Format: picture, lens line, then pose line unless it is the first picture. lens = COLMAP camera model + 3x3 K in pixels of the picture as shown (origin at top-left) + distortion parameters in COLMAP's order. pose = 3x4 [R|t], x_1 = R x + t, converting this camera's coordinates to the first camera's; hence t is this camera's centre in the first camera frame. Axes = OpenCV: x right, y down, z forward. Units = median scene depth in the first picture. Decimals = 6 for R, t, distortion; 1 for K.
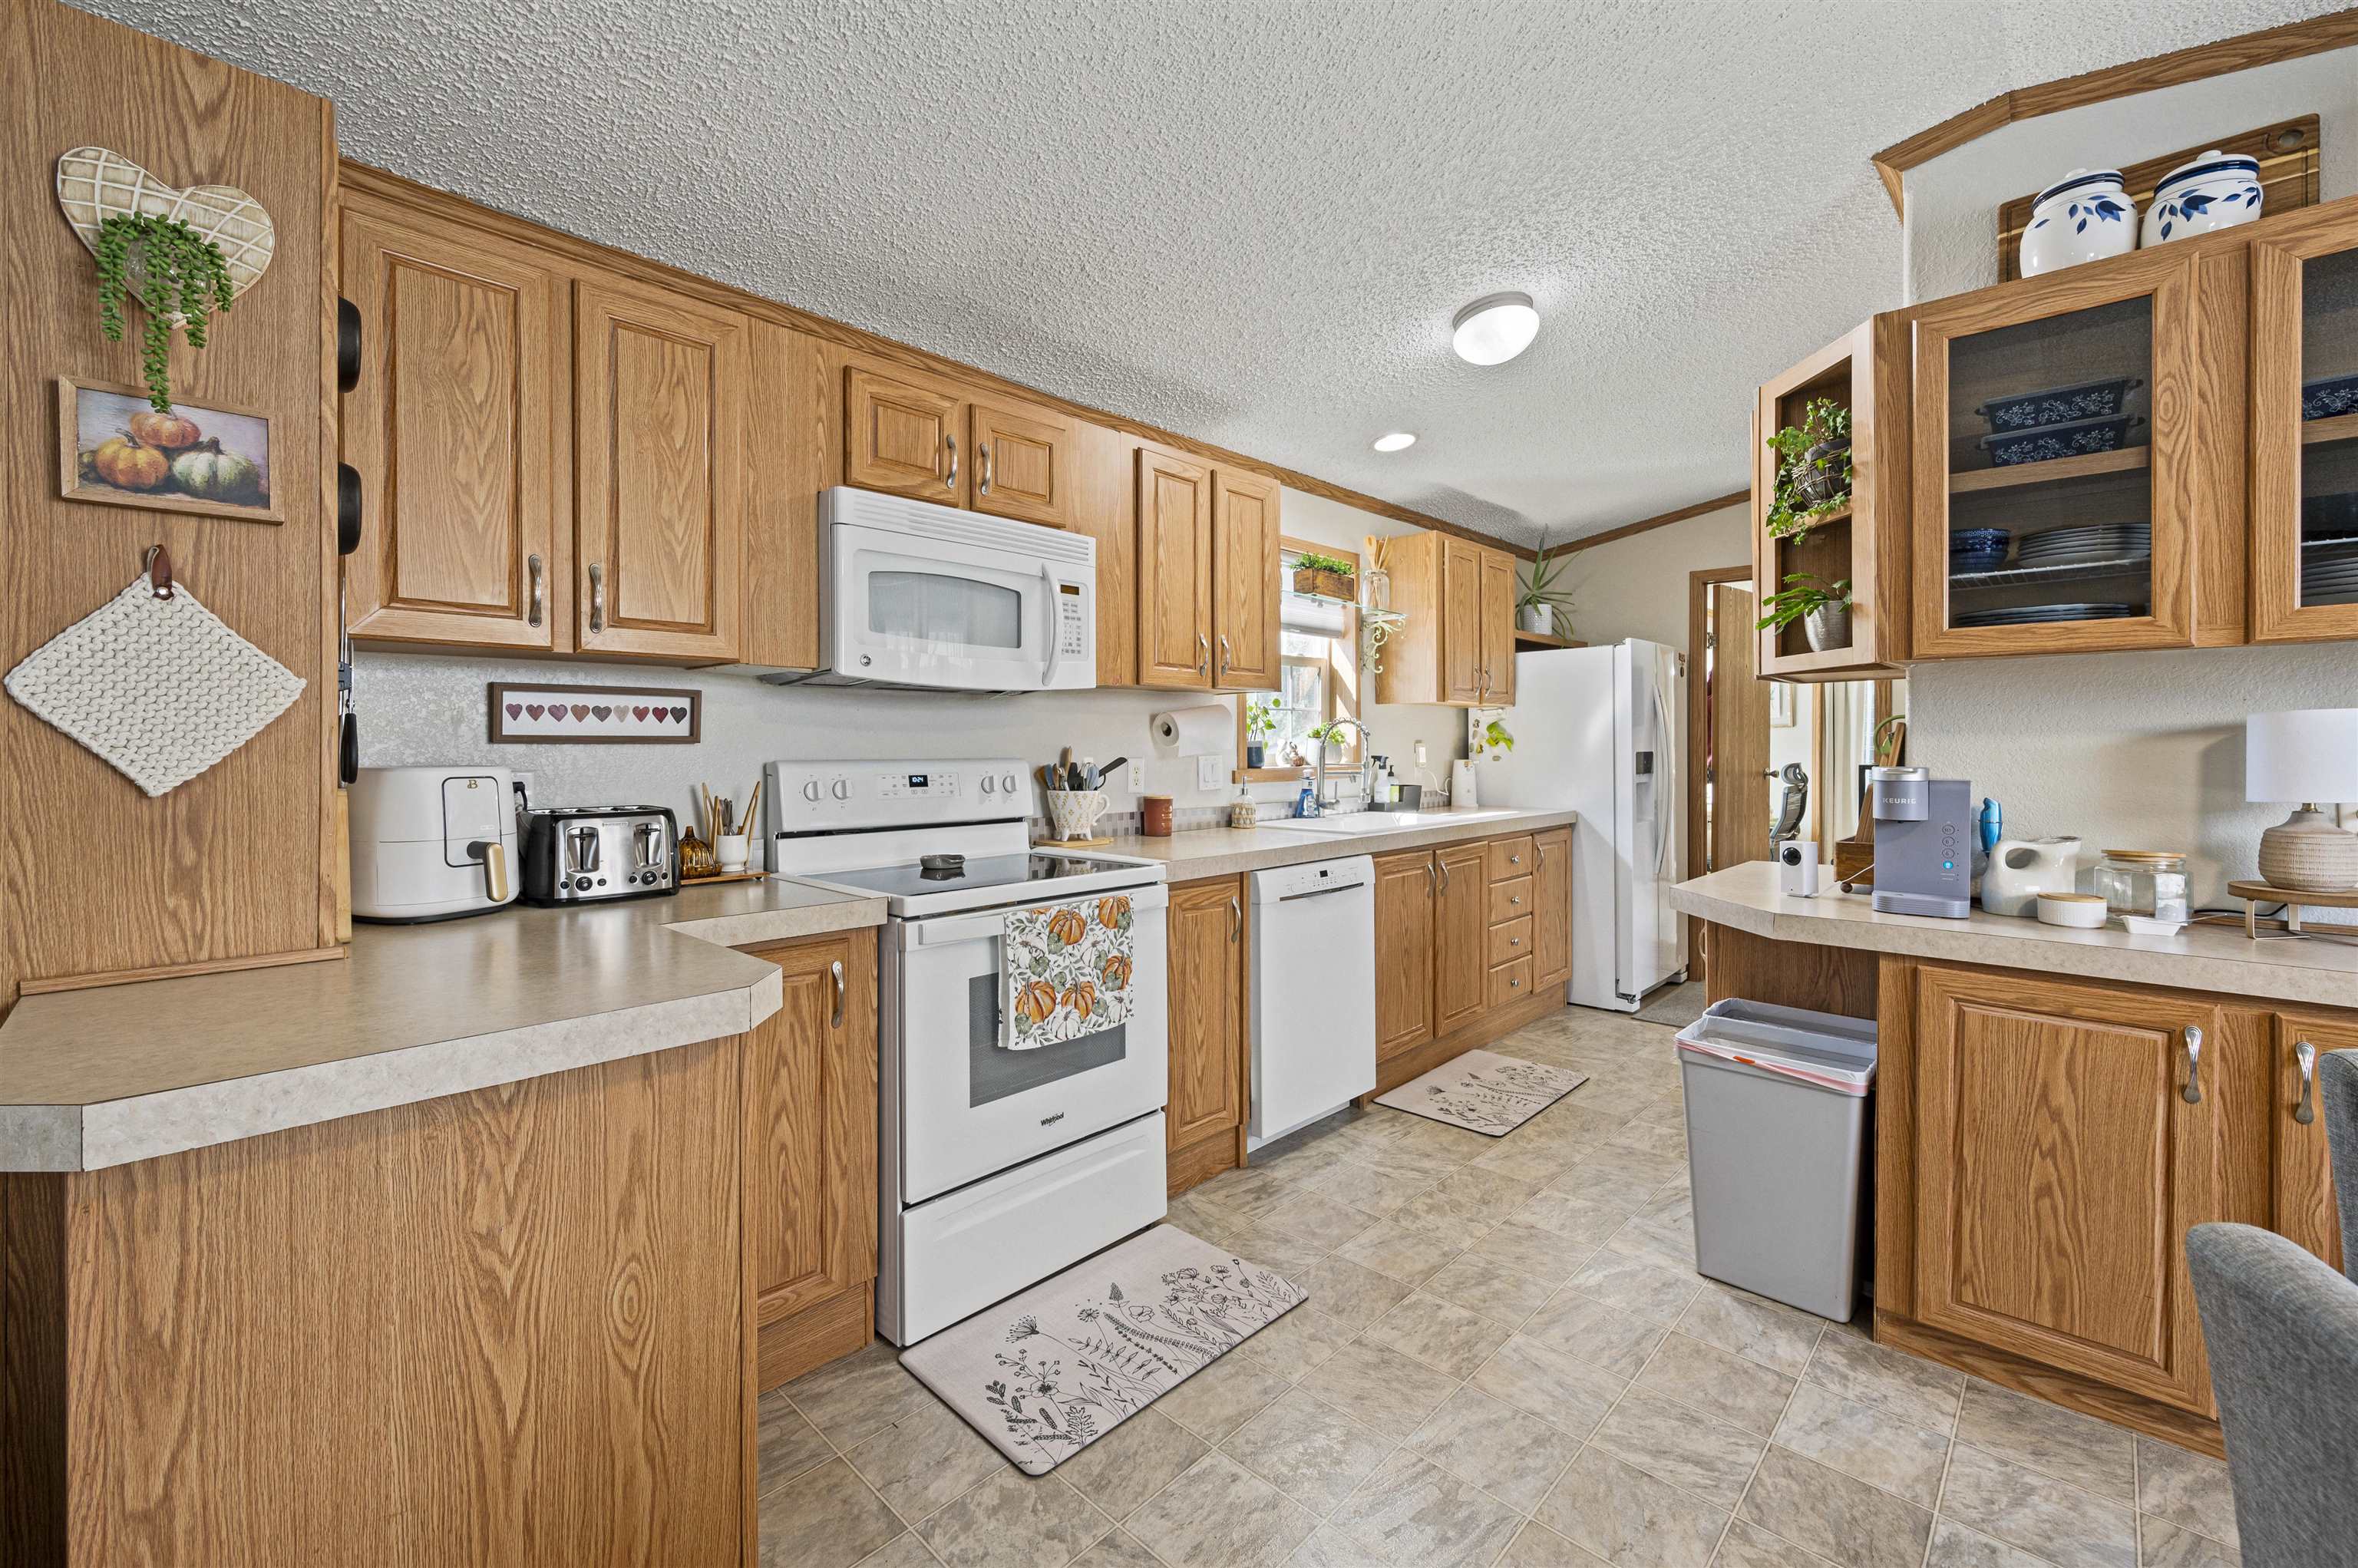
lens RADIAL K [[967.4, 0, 1173.1], [0, 967.4, 751.2], [0, 0, 1]] dist [-0.000870, -0.000055]
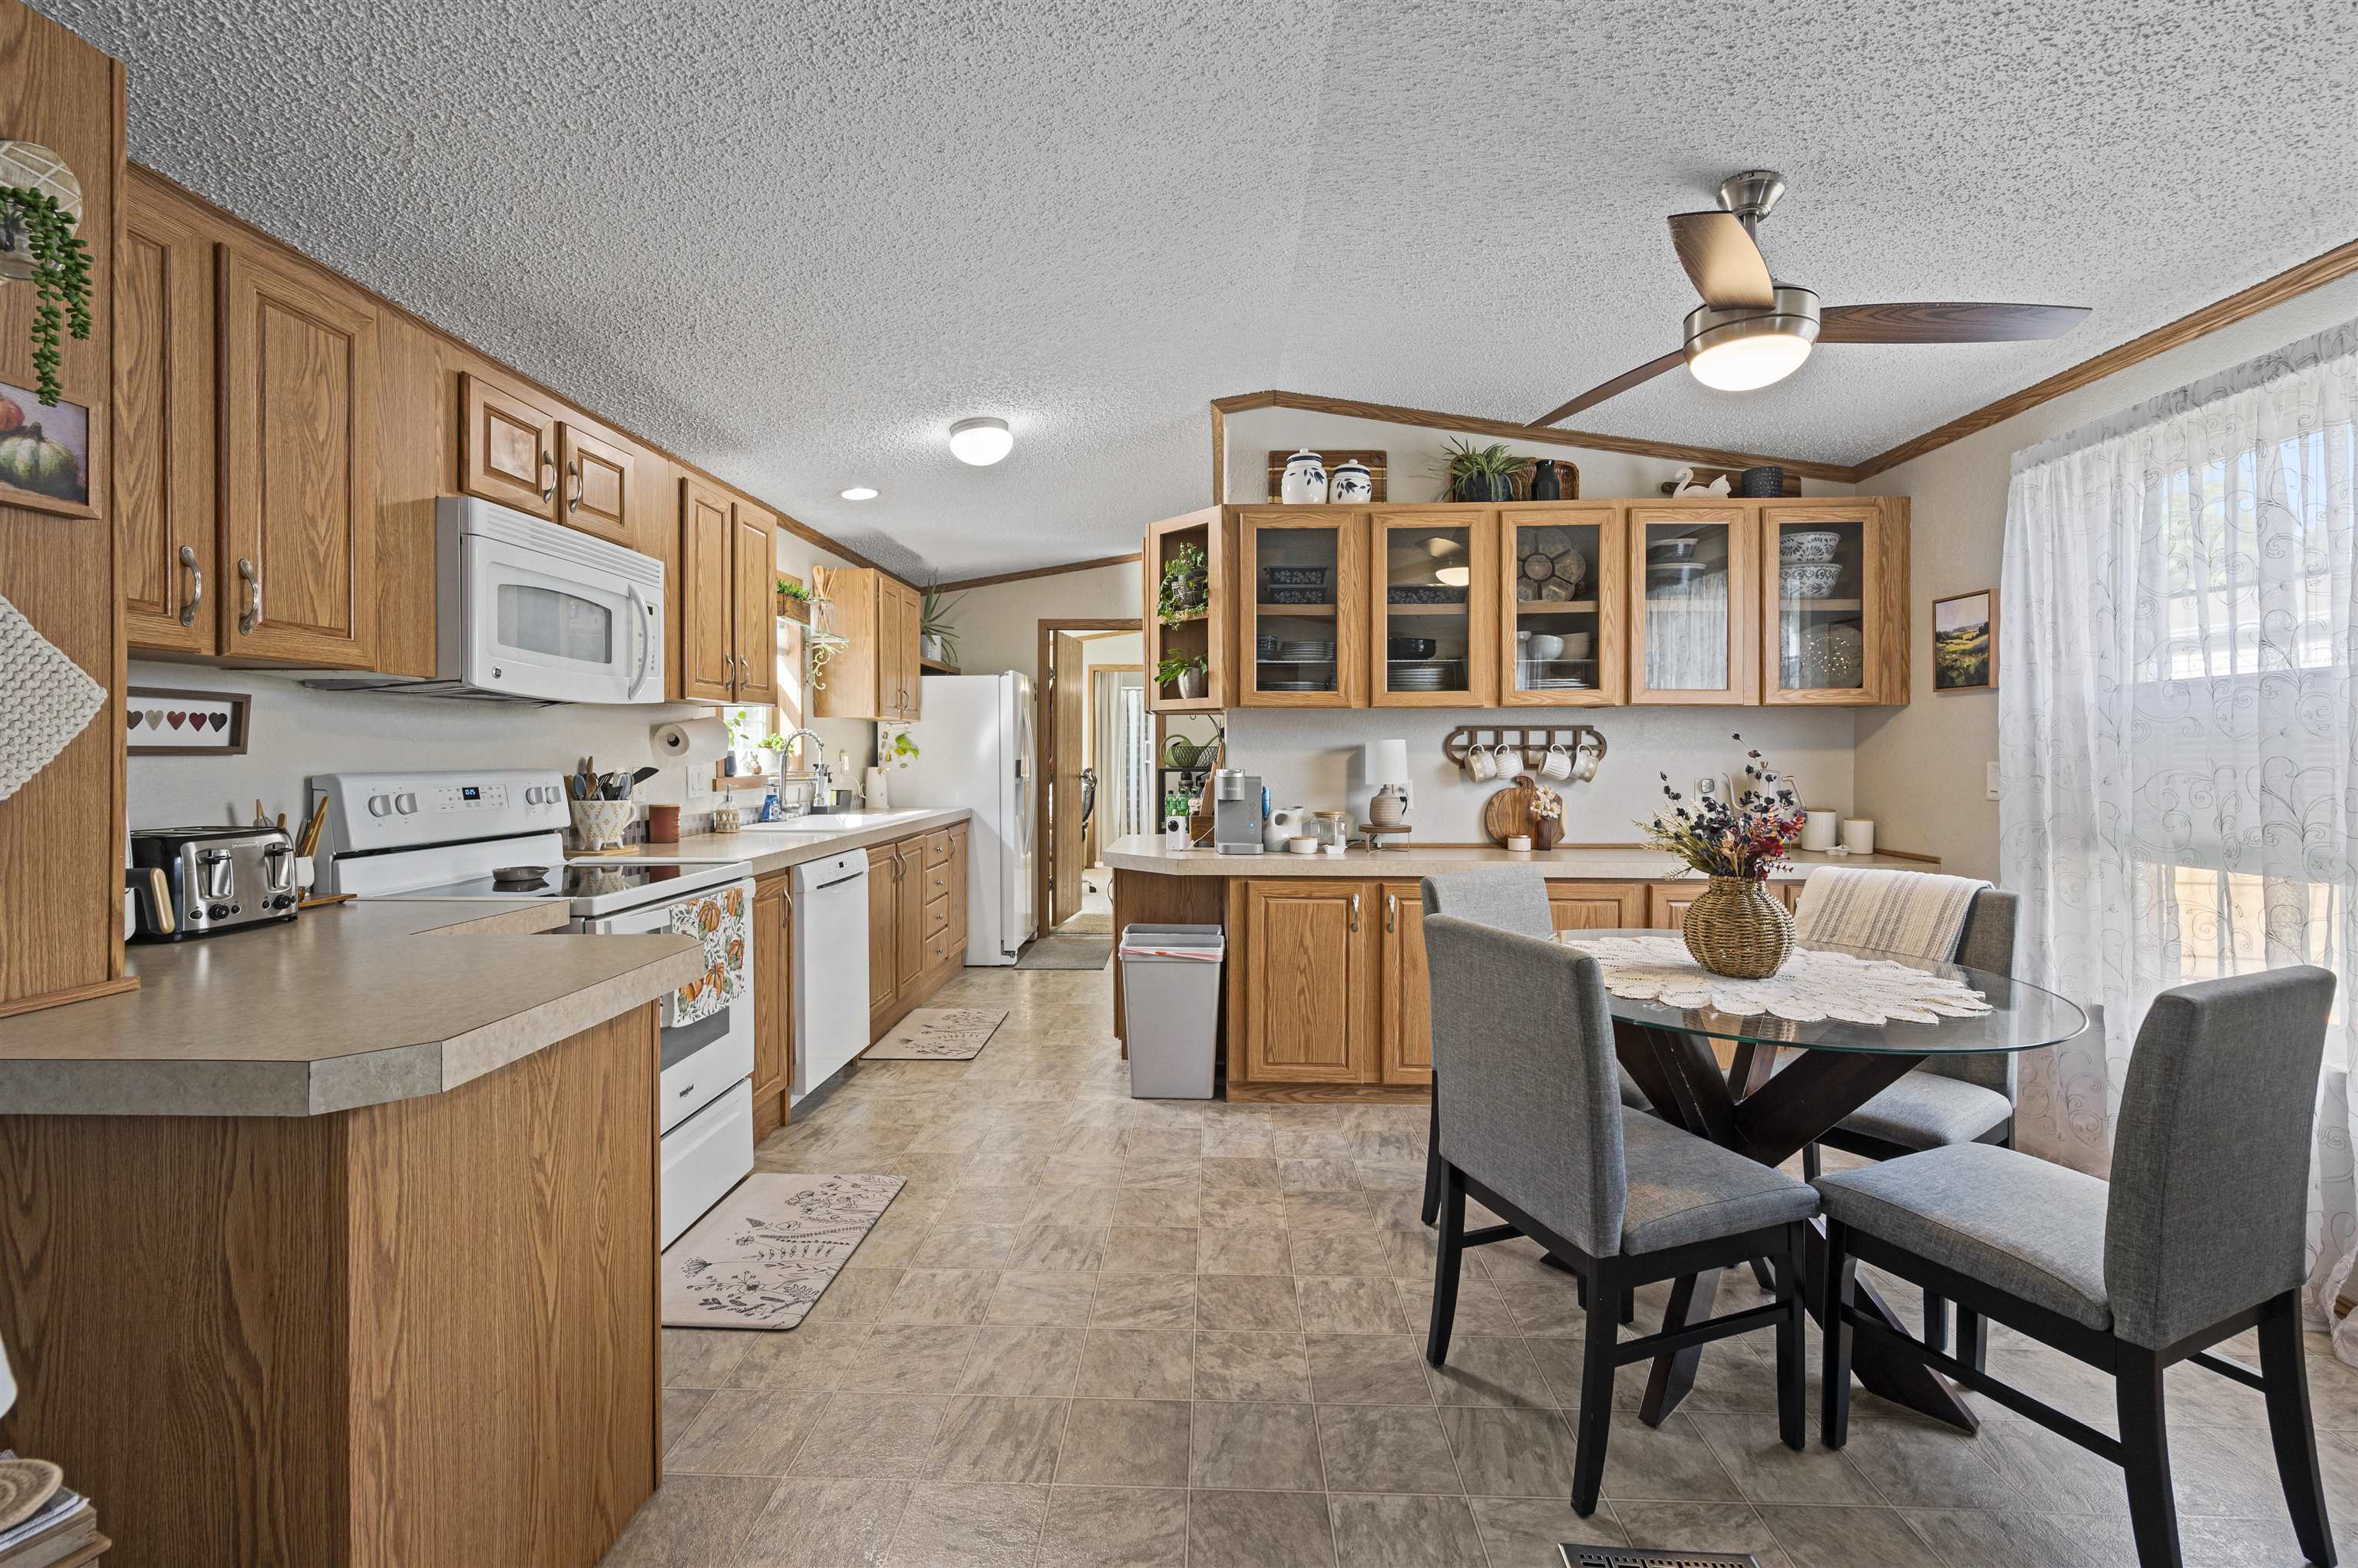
lens RADIAL K [[998.4, 0, 1177.6], [0, 998.4, 755.7], [0, 0, 1]] dist [-0.000449, -0.000249]
pose [[0.744530, -0.000199, 0.667588, -0.468788], [0.001741, 0.999997, -0.001643, -0.004236], [-0.667586, 0.002386, 0.744529, -0.238279]]
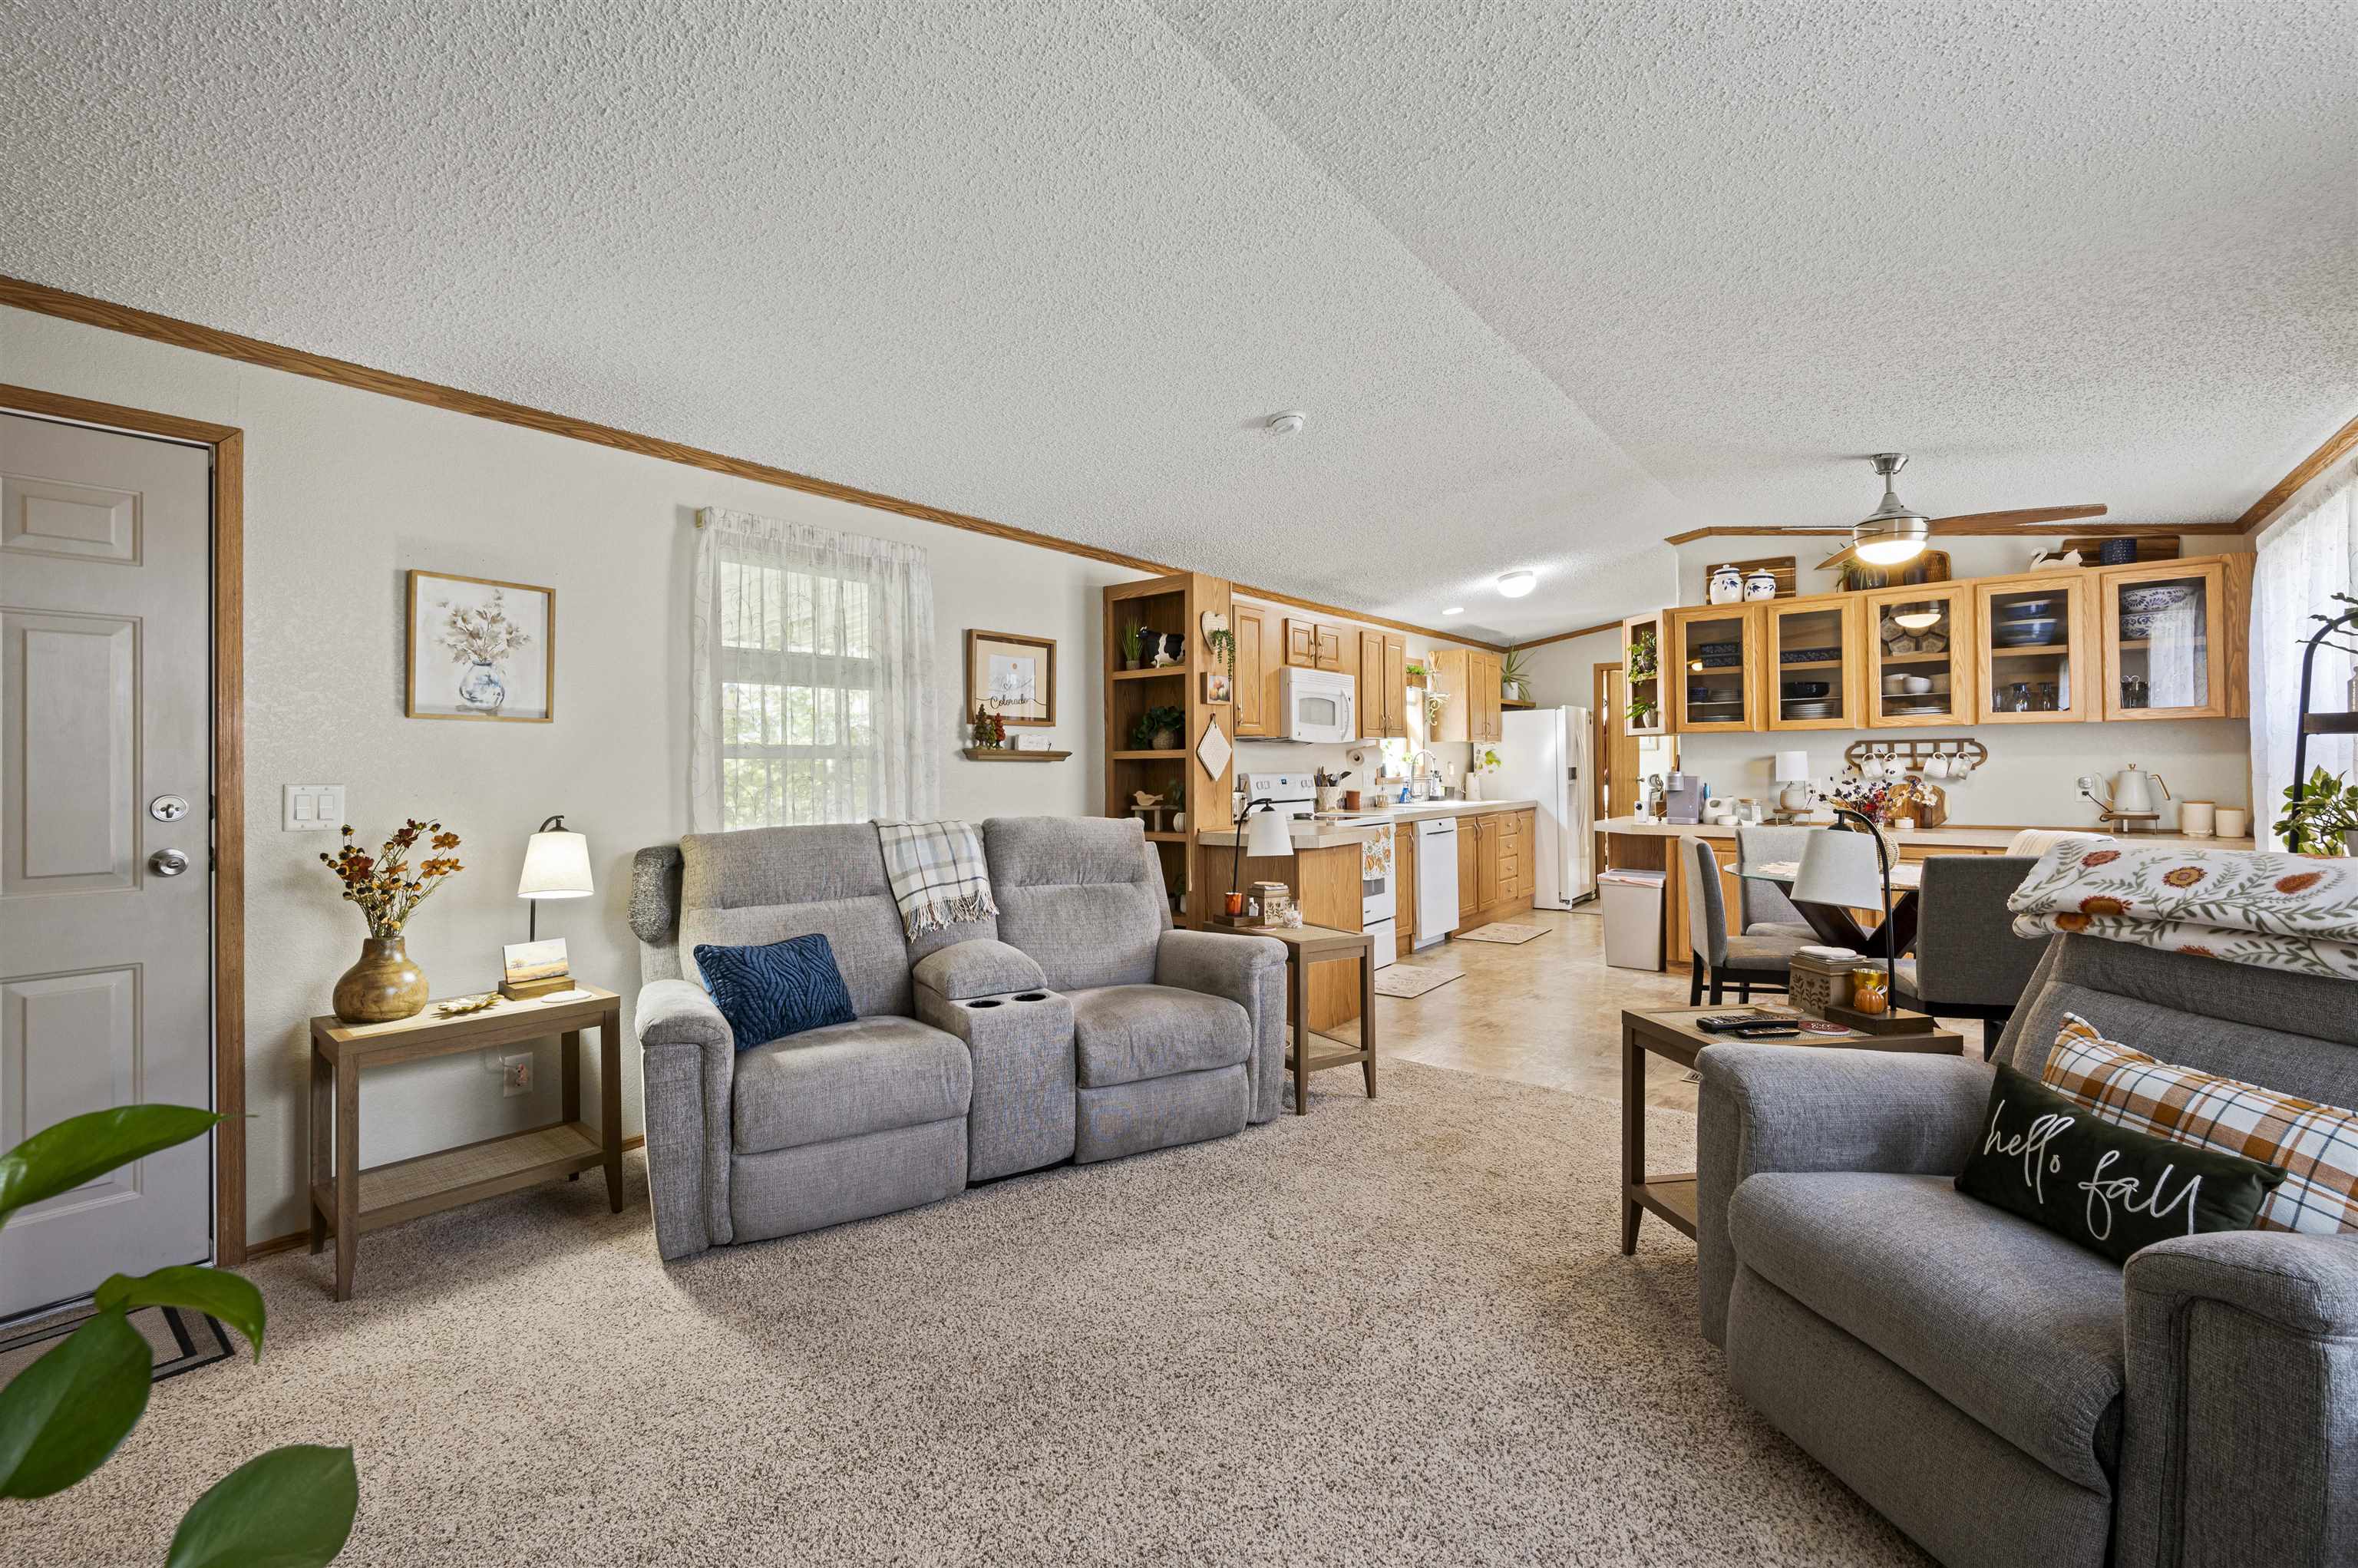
lens RADIAL K [[998.4, 0, 1175.9], [0, 998.4, 760.2], [0, 0, 1]] dist [-0.000449, -0.000249]
pose [[0.994478, -0.006685, 0.104733, -0.898698], [0.007903, 0.999906, -0.011224, 0.004837], [-0.104648, 0.011990, 0.994437, -1.575591]]
